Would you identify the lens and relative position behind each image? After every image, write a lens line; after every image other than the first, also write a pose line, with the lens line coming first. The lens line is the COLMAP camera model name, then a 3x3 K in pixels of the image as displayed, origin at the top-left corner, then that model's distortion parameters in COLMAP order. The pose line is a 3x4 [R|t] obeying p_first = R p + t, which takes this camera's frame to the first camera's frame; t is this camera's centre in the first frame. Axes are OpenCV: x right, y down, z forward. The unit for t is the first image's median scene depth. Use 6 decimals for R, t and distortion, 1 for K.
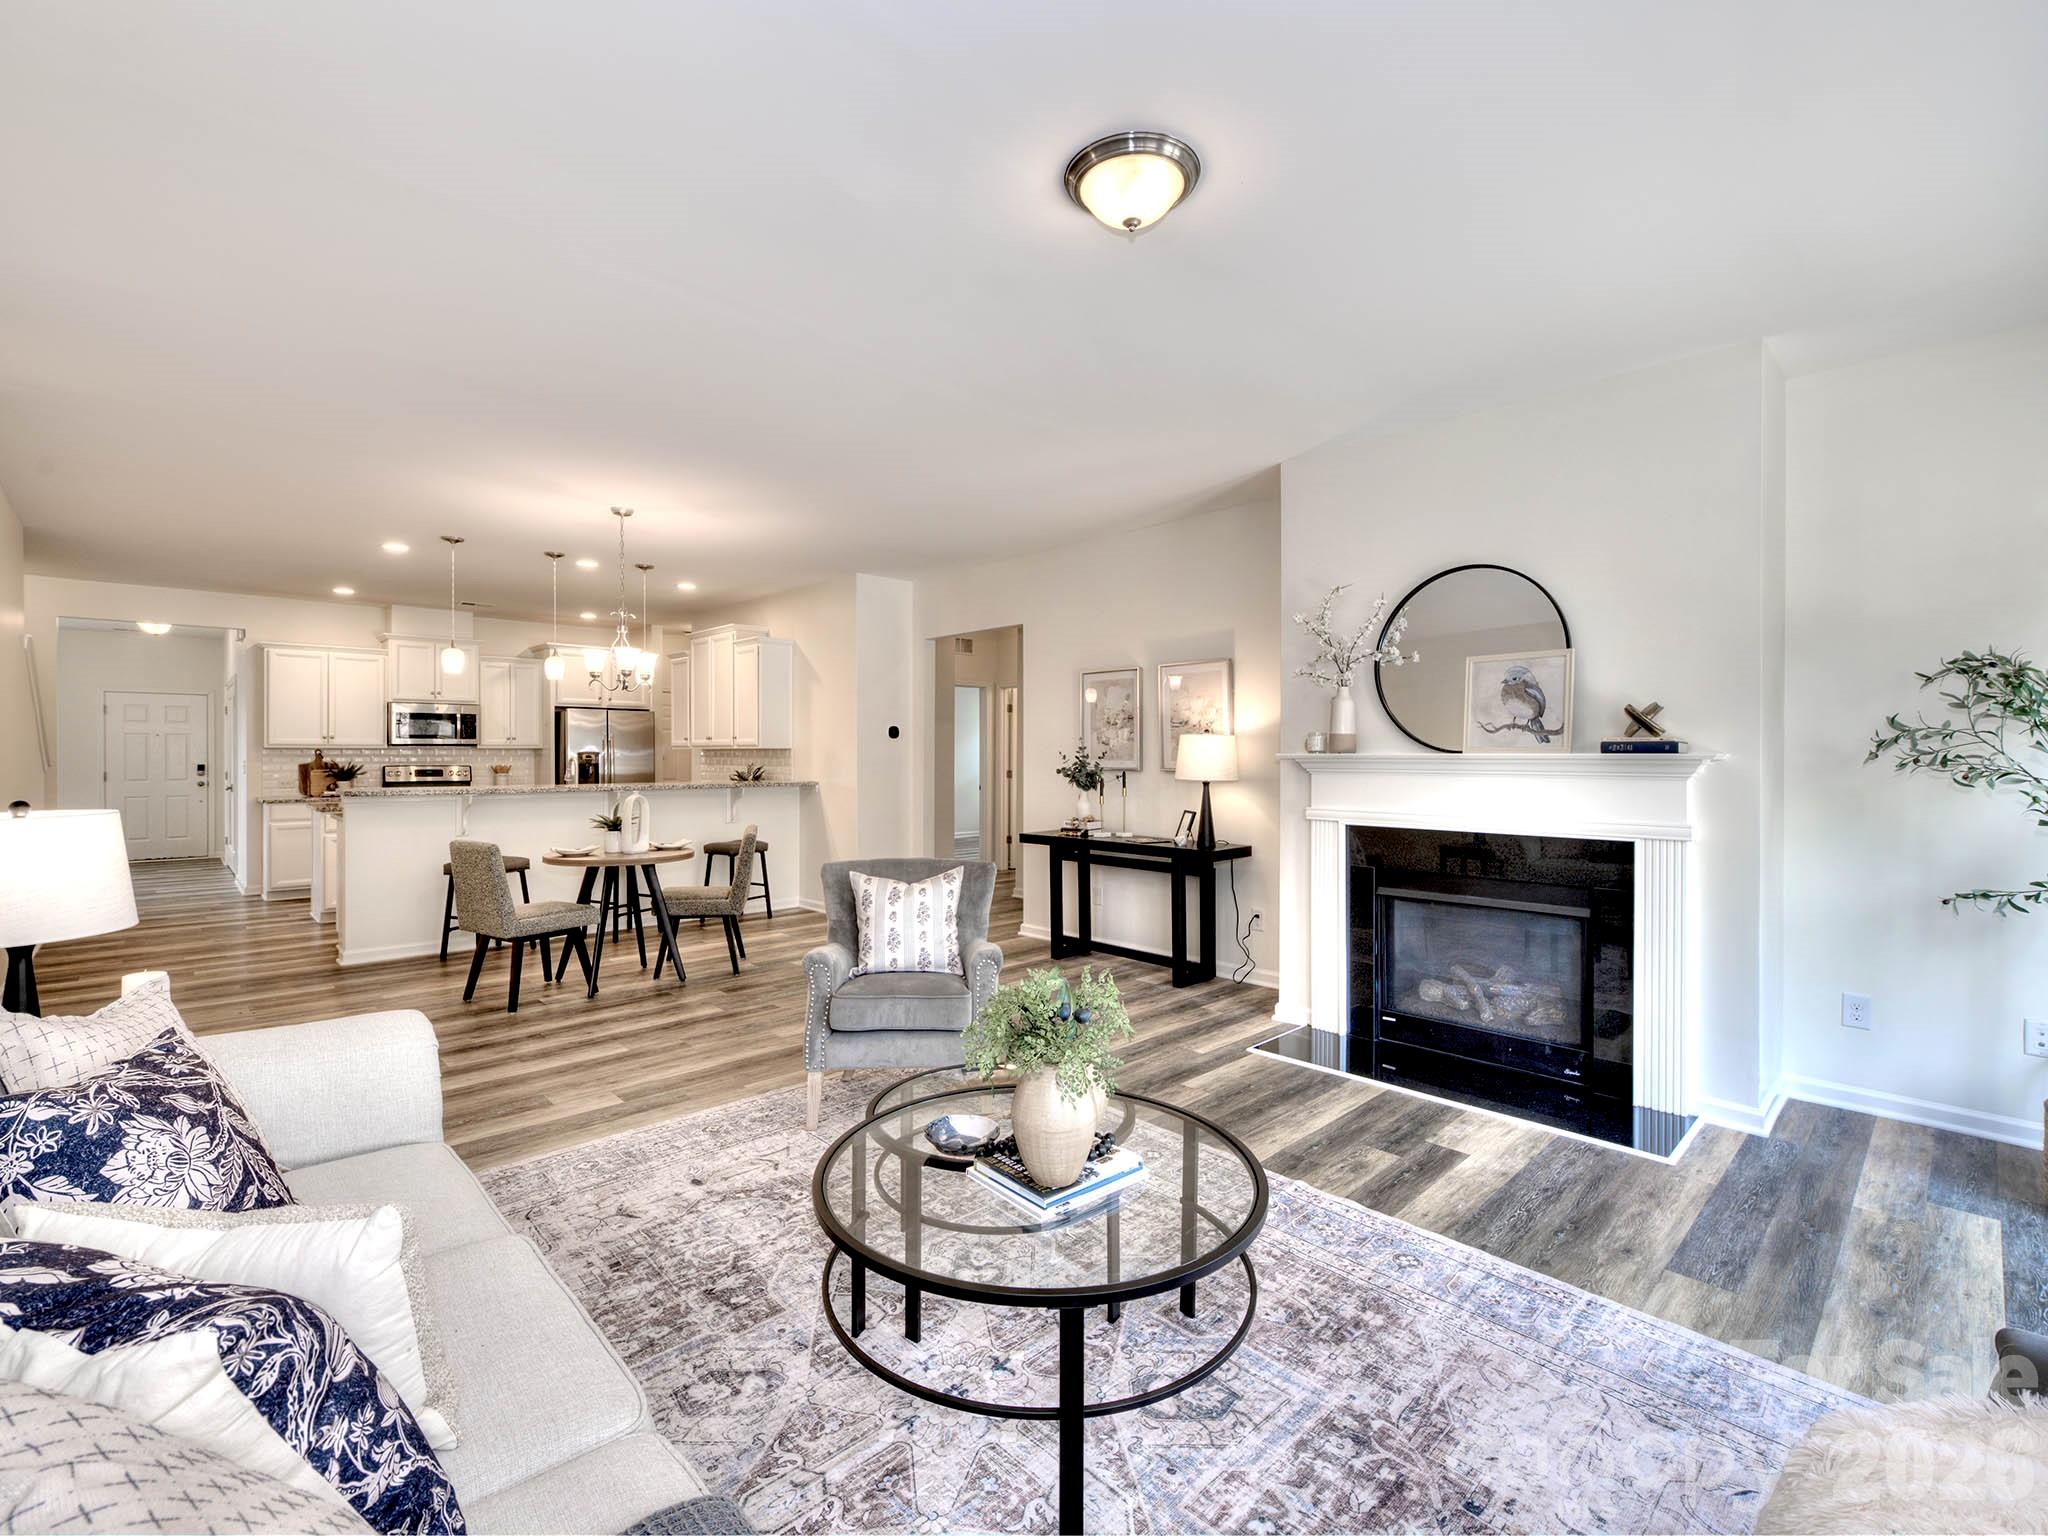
lens RADIAL K [[905.8, 0, 1024.3], [0, 905.8, 758.9], [0, 0, 1]] dist [0.002735, -0.004646]
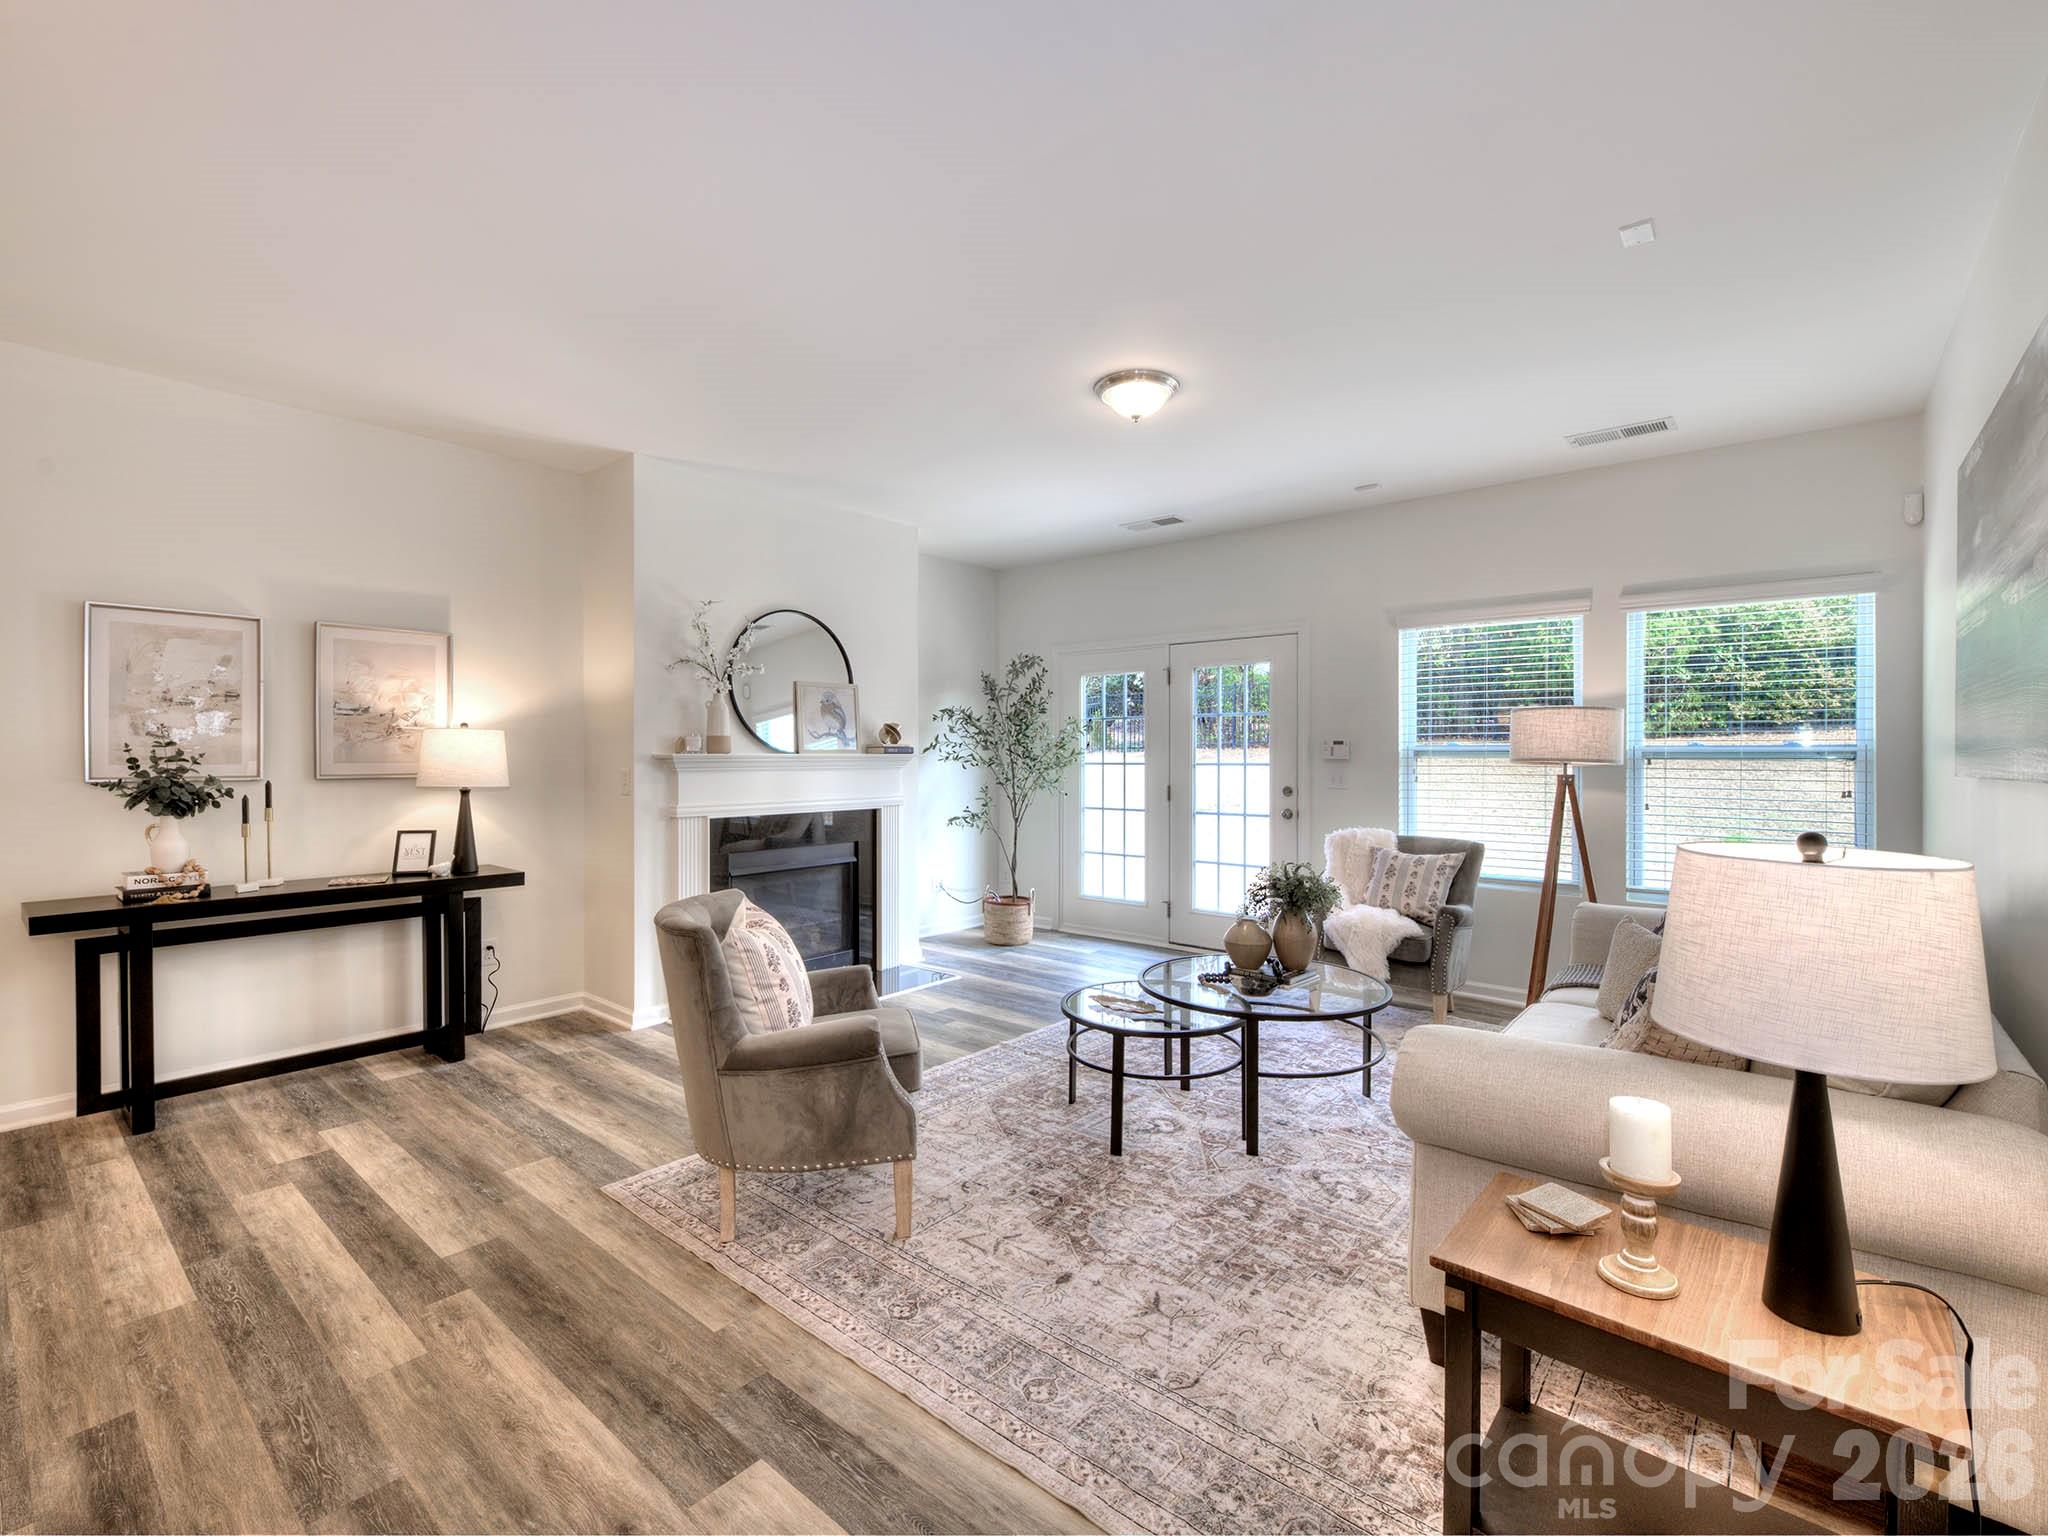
lens RADIAL K [[909.0, 0, 1019.1], [0, 909.0, 756.9], [0, 0, 1]] dist [0.003239, -0.004109]
pose [[-0.108372, -0.004735, 0.994099, -0.567852], [0.003563, 0.999980, 0.005151, -0.004649], [-0.994104, 0.004100, -0.108353, 0.546091]]
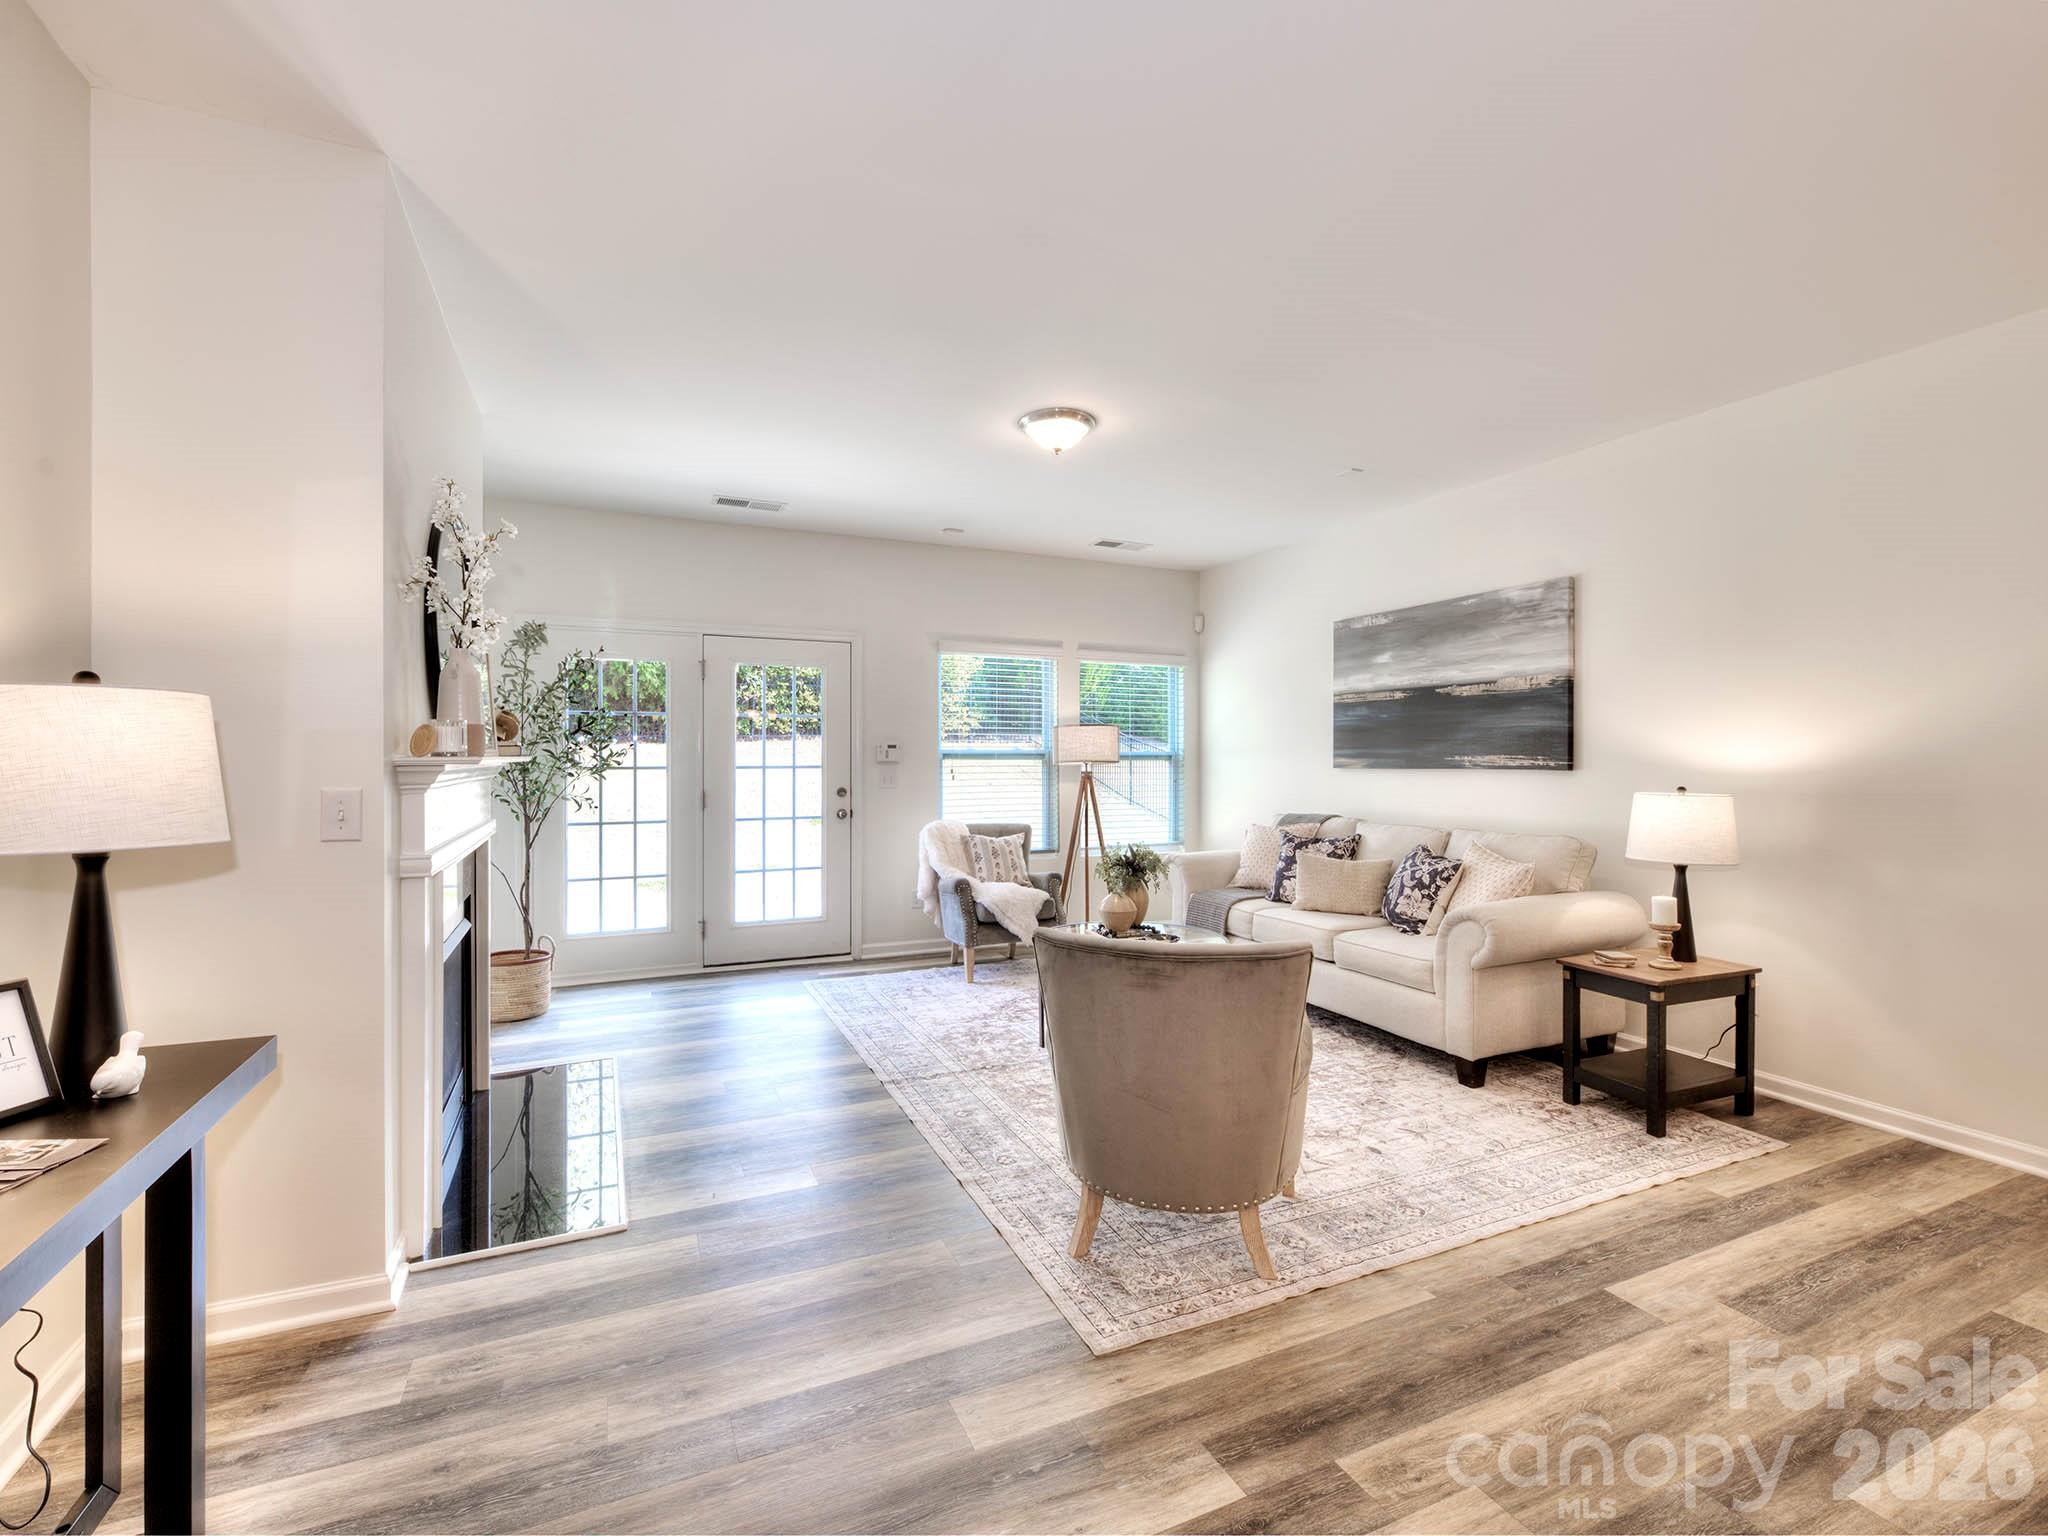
lens RADIAL K [[909.0, 0, 1019.1], [0, 909.0, 756.9], [0, 0, 1]] dist [0.003239, -0.004109]
pose [[-0.944265, -0.003455, 0.329168, -0.152773], [-0.001759, 0.999984, 0.005448, -0.007281], [-0.329181, 0.004565, -0.944256, 1.055956]]
